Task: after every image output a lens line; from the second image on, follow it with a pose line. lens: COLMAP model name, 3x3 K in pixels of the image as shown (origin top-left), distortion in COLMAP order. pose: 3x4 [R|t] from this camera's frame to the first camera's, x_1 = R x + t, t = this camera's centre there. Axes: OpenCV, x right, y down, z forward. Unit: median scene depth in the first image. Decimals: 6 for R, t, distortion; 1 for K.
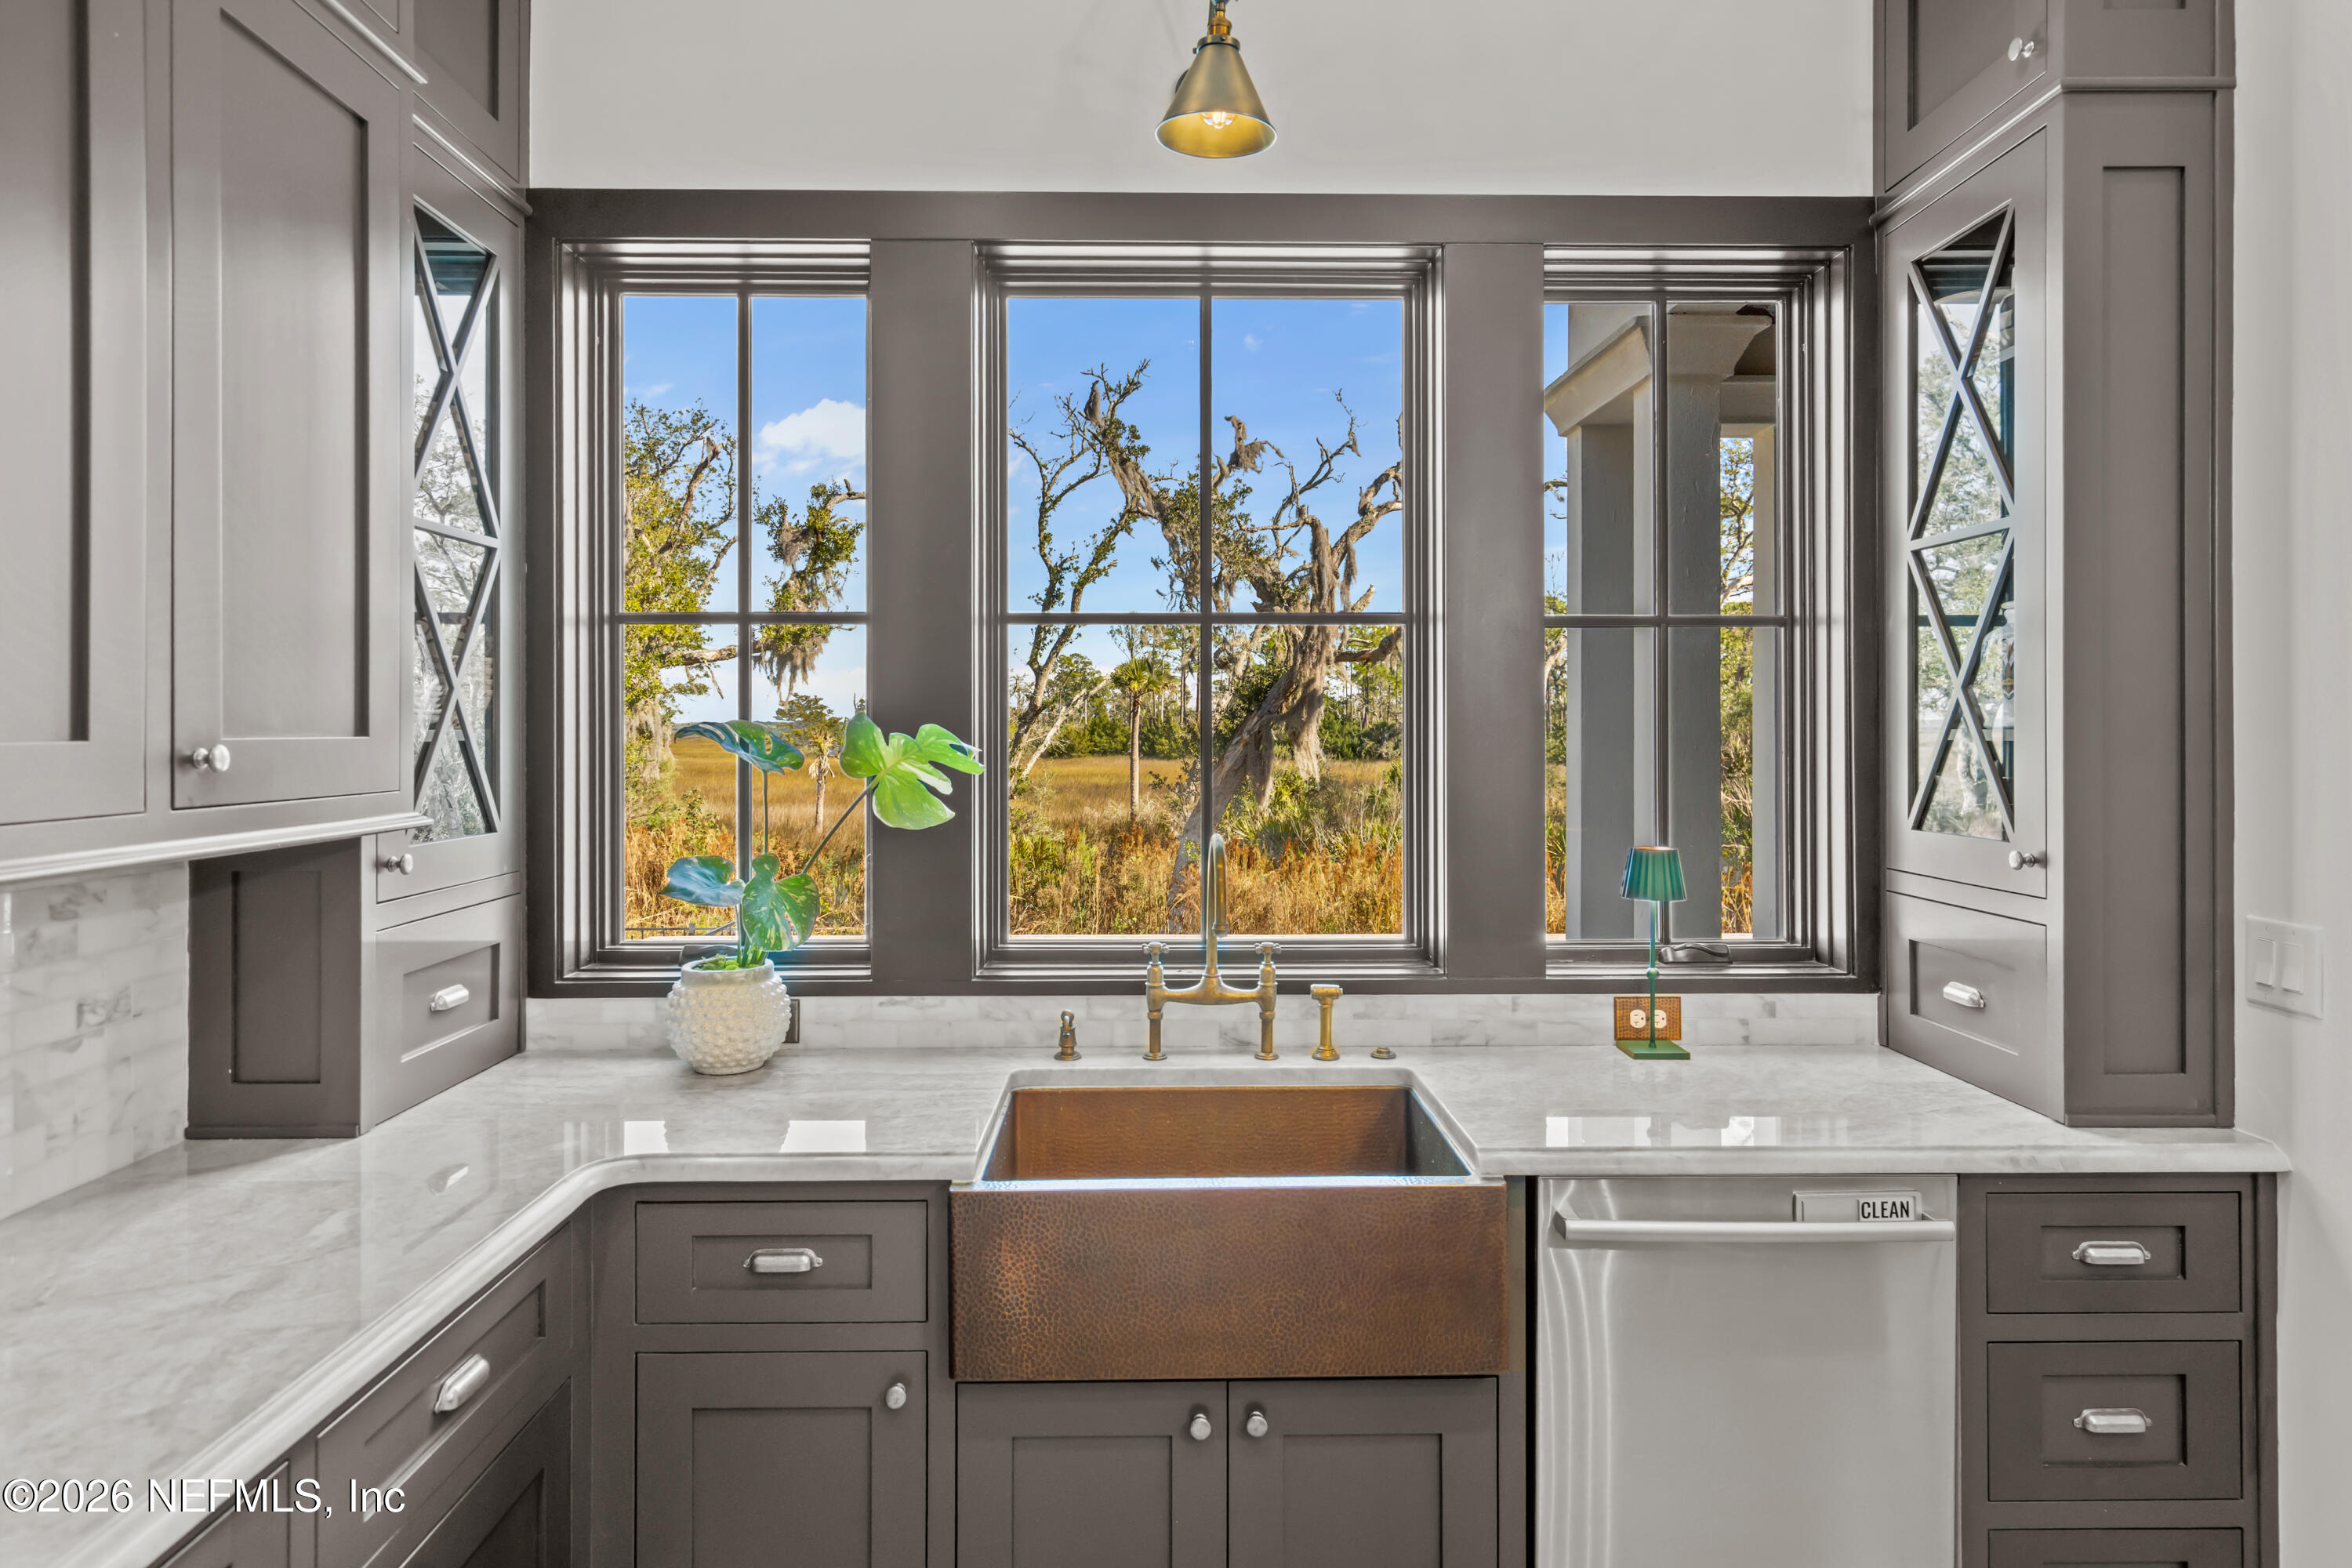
lens RADIAL K [[1371.6, 0, 1175.4], [0, 1371.6, 805.1], [0, 0, 1]] dist [0.000659, 0.001035]
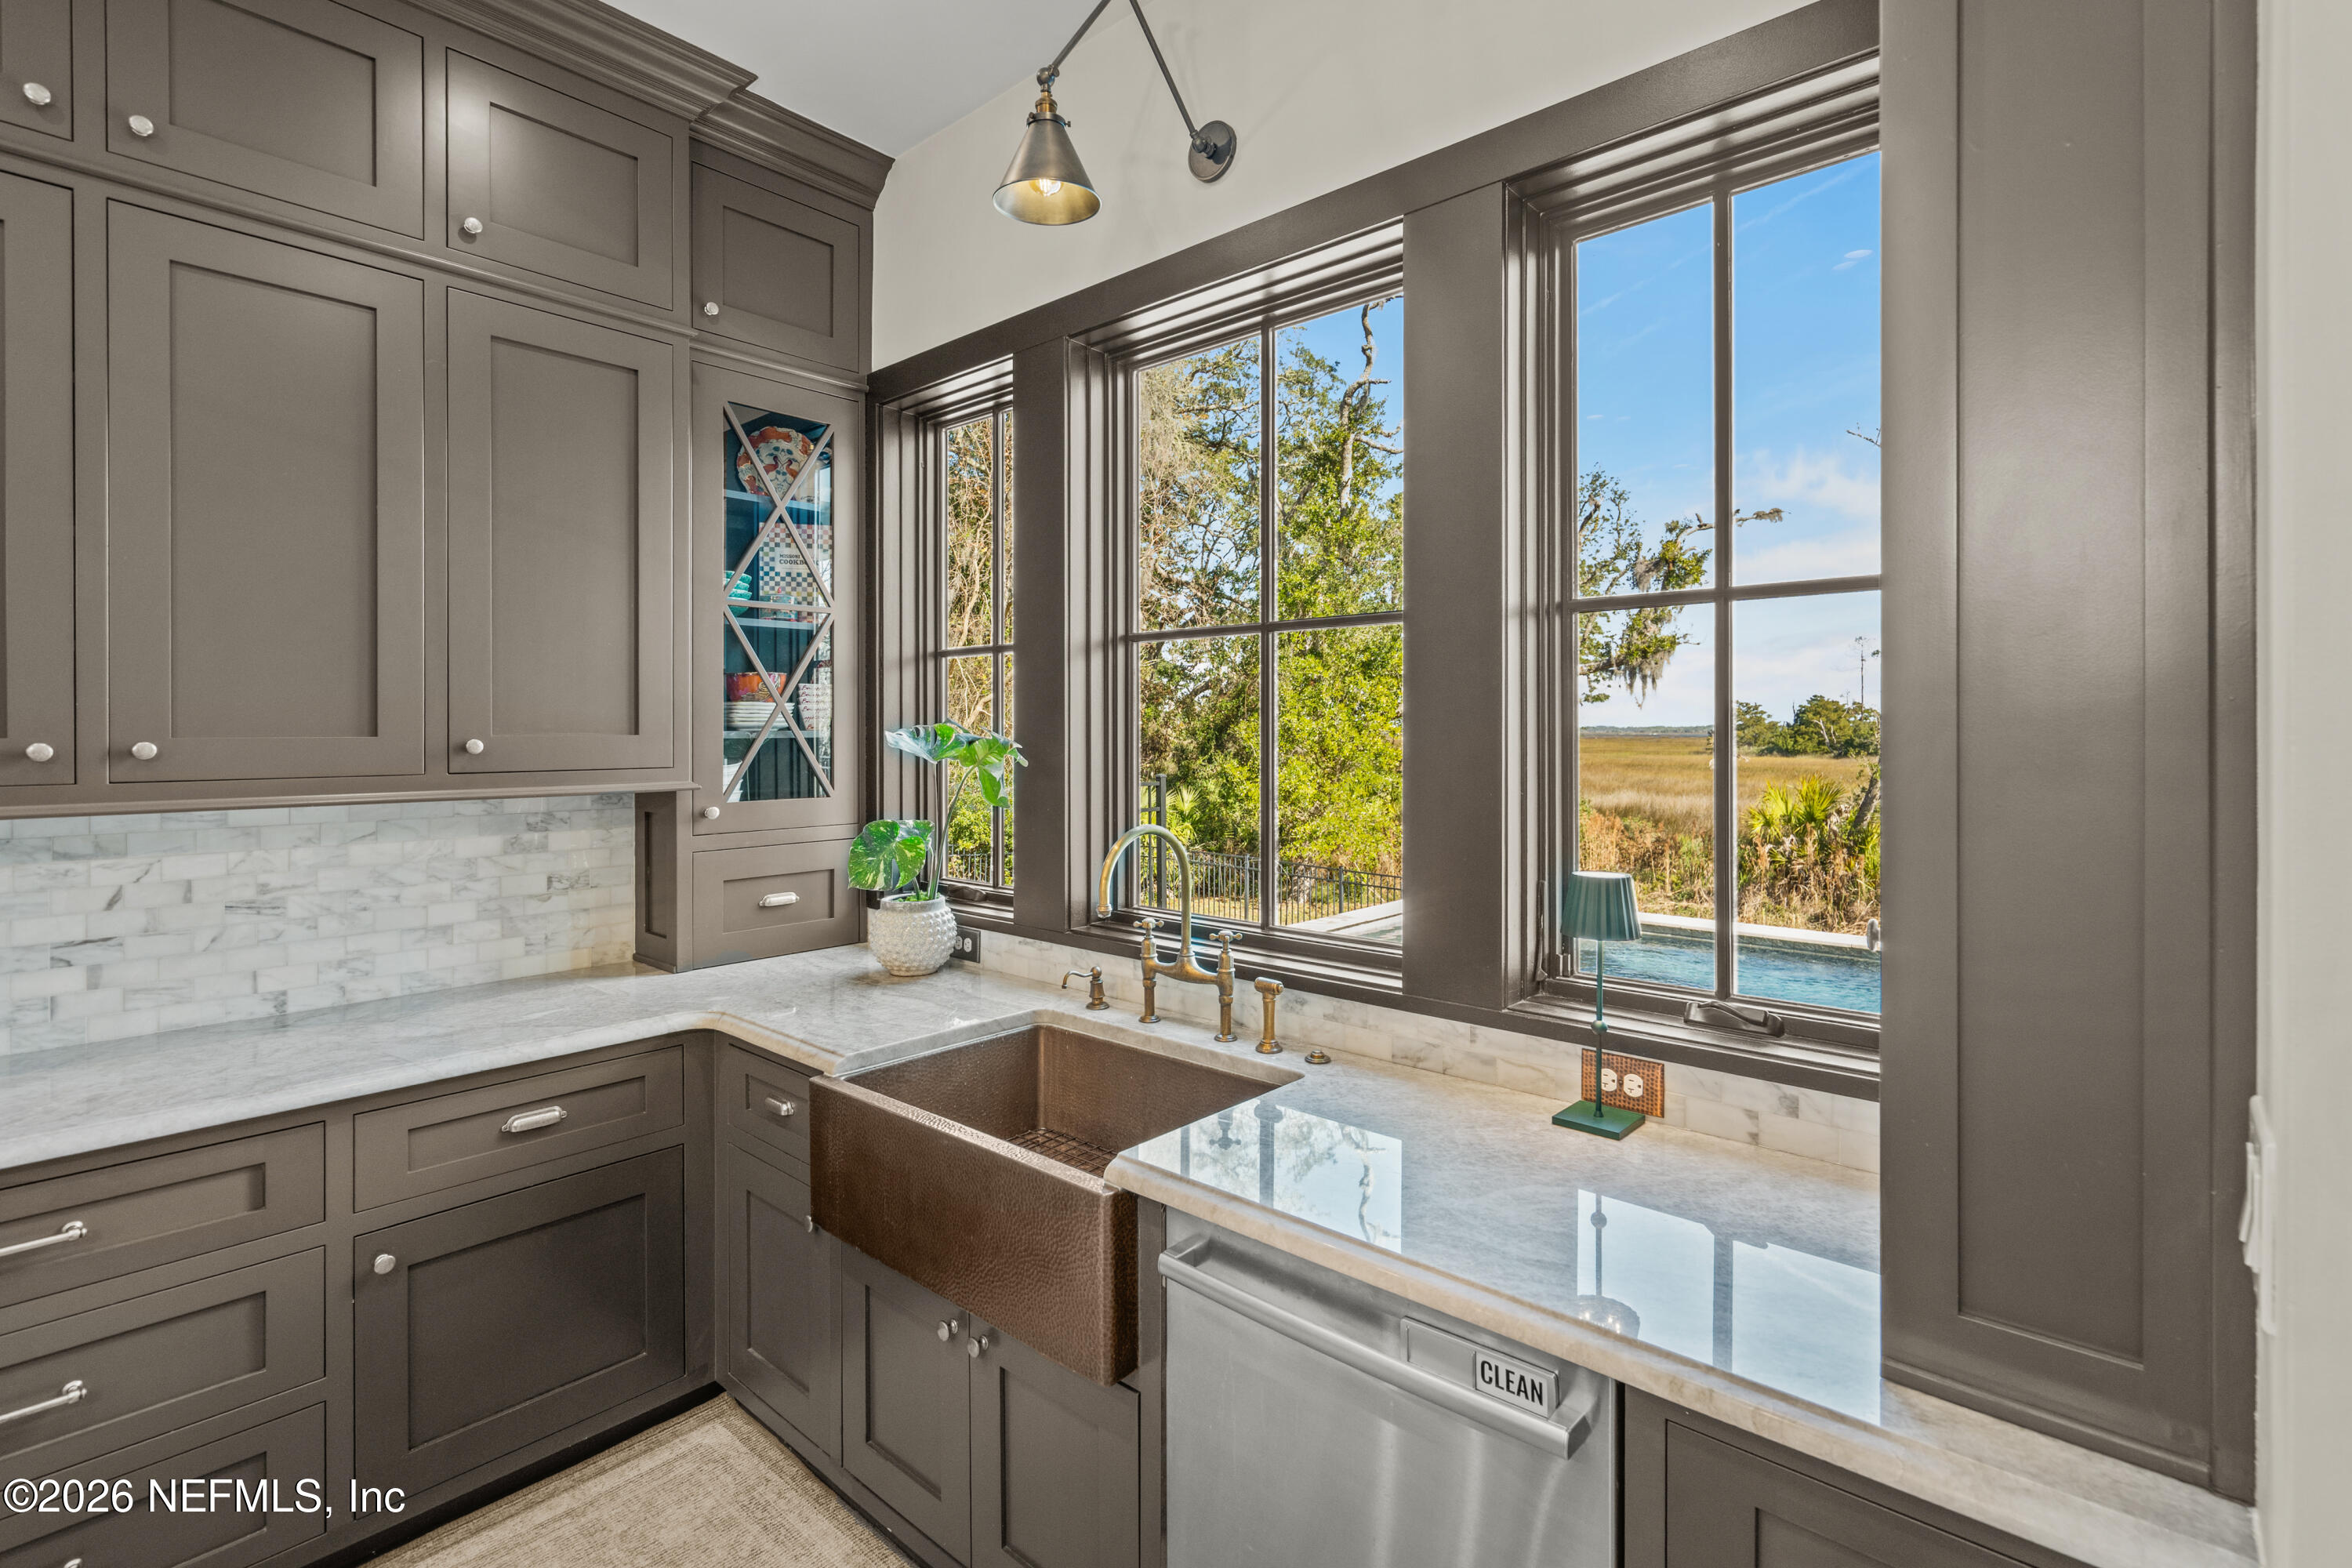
lens RADIAL K [[1094.9, 0, 1169.7], [0, 1094.9, 765.4], [0, 0, 1]] dist [-0.008761, 0.004533]
pose [[0.734749, 0.021561, -0.677996, 0.606806], [-0.037361, 0.999264, -0.008711, -0.019049], [0.677309, 0.031731, 0.735014, 0.340556]]
